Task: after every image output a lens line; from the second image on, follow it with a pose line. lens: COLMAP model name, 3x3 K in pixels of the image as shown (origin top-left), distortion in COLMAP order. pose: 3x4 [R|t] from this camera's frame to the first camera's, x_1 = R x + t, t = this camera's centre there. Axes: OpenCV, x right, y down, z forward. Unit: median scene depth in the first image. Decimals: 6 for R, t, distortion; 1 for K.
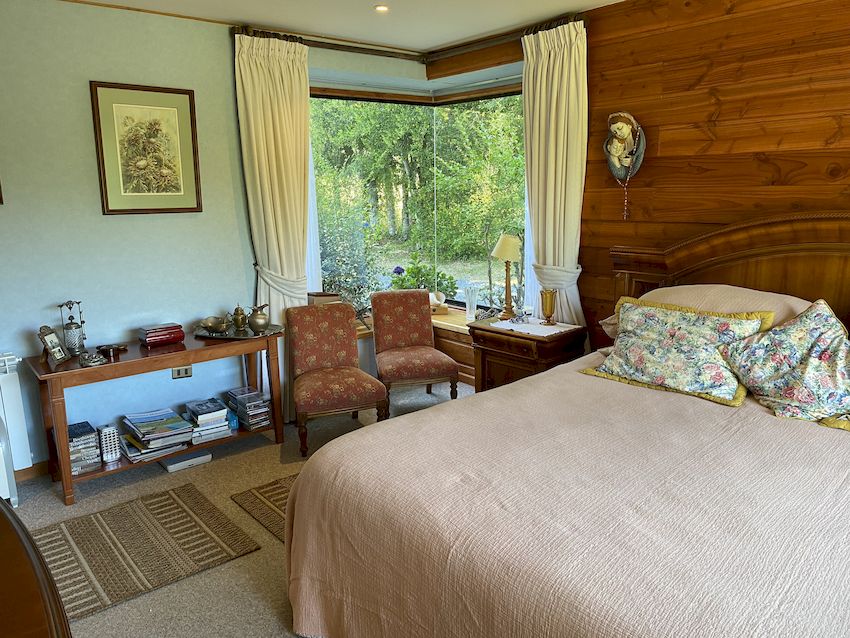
lens RADIAL K [[648.0, 0, 431.0], [0, 648.0, 322.9], [0, 0, 1]] dist [0.030821, -0.026520]
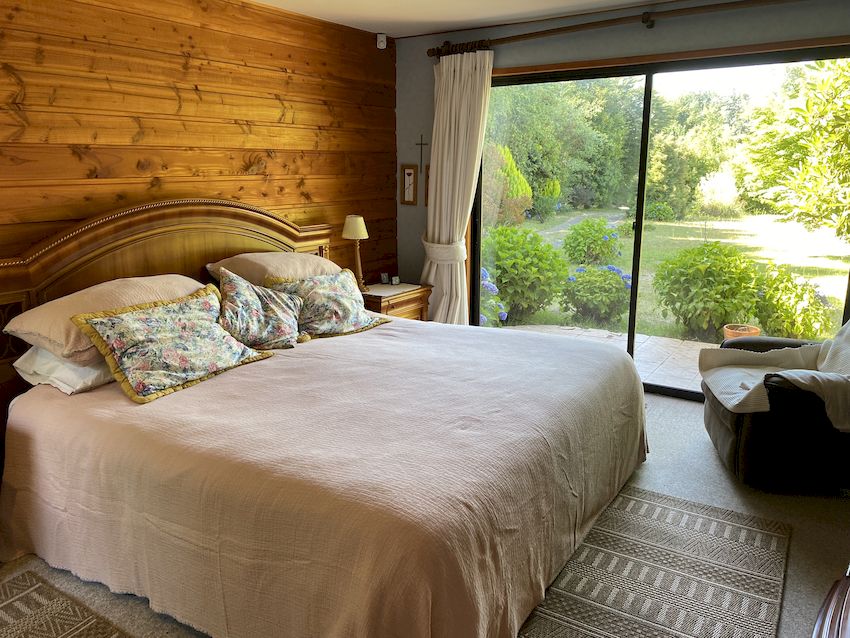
lens RADIAL K [[648.0, 0, 432.2], [0, 648.0, 315.6], [0, 0, 1]] dist [0.030821, -0.026520]
pose [[-0.302078, -0.192239, 0.933699, -0.644375], [0.218177, 0.939516, 0.264023, -0.170788], [-0.927981, 0.283467, -0.241865, 0.856351]]
